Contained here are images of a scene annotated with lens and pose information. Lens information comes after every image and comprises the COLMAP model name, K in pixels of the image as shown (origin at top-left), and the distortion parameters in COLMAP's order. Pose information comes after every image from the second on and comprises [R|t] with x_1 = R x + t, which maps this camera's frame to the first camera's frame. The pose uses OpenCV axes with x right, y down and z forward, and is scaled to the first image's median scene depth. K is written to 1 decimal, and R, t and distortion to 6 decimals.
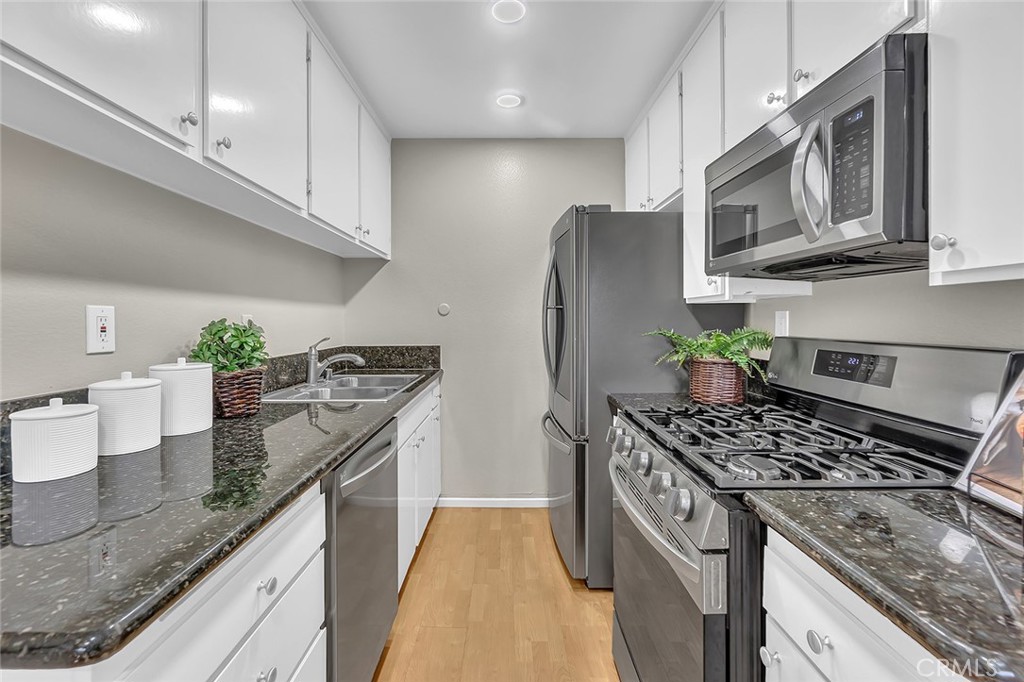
lens RADIAL K [[442.1, 0, 508.8], [0, 442.1, 324.2], [0, 0, 1]] dist [0.006491, 0.001077]
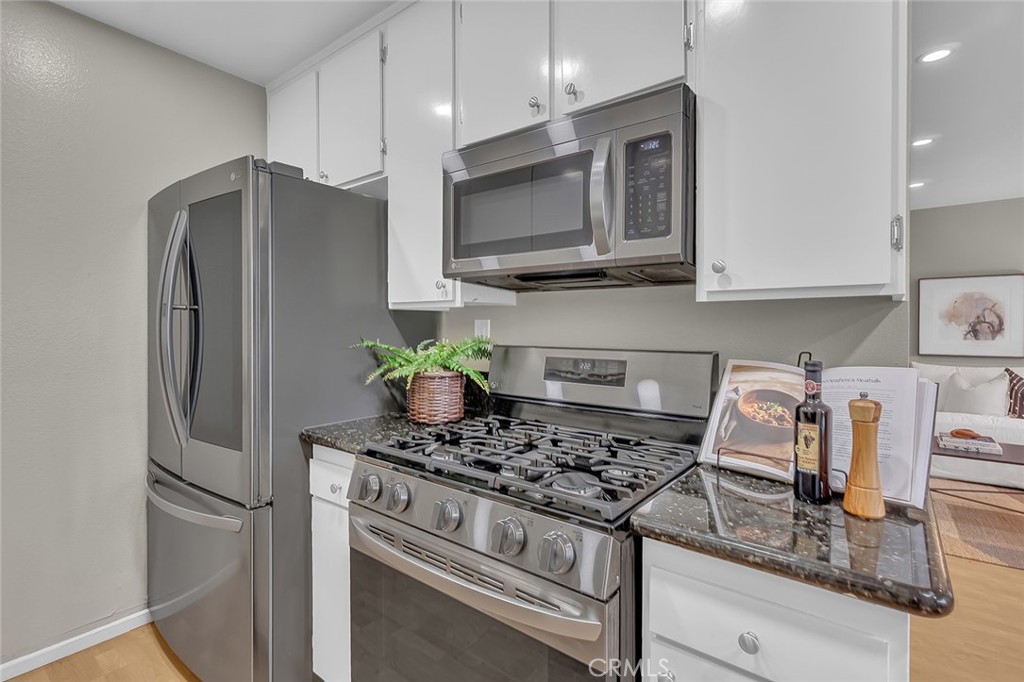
lens RADIAL K [[484.7, 0, 504.9], [0, 484.7, 330.9], [0, 0, 1]] dist [-0.000195, -0.000604]
pose [[0.629666, -0.002562, 0.776861, -0.221811], [0.004488, 0.999990, -0.000341, -0.004167], [-0.776853, 0.003701, 0.629672, 0.302133]]
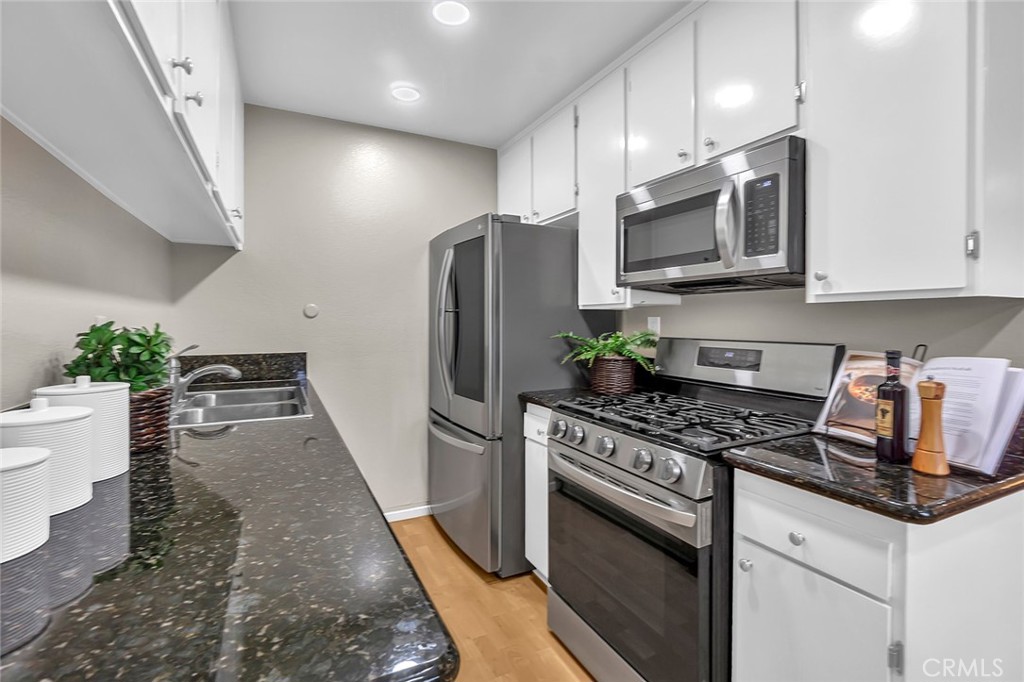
lens RADIAL K [[461.5, 0, 509.8], [0, 461.5, 328.2], [0, 0, 1]] dist [0.001887, 0.000173]
pose [[0.894941, -0.002245, 0.446178, -0.363315], [0.001149, 0.999996, 0.002727, -0.002373], [-0.446182, -0.001928, 0.894940, 0.014901]]
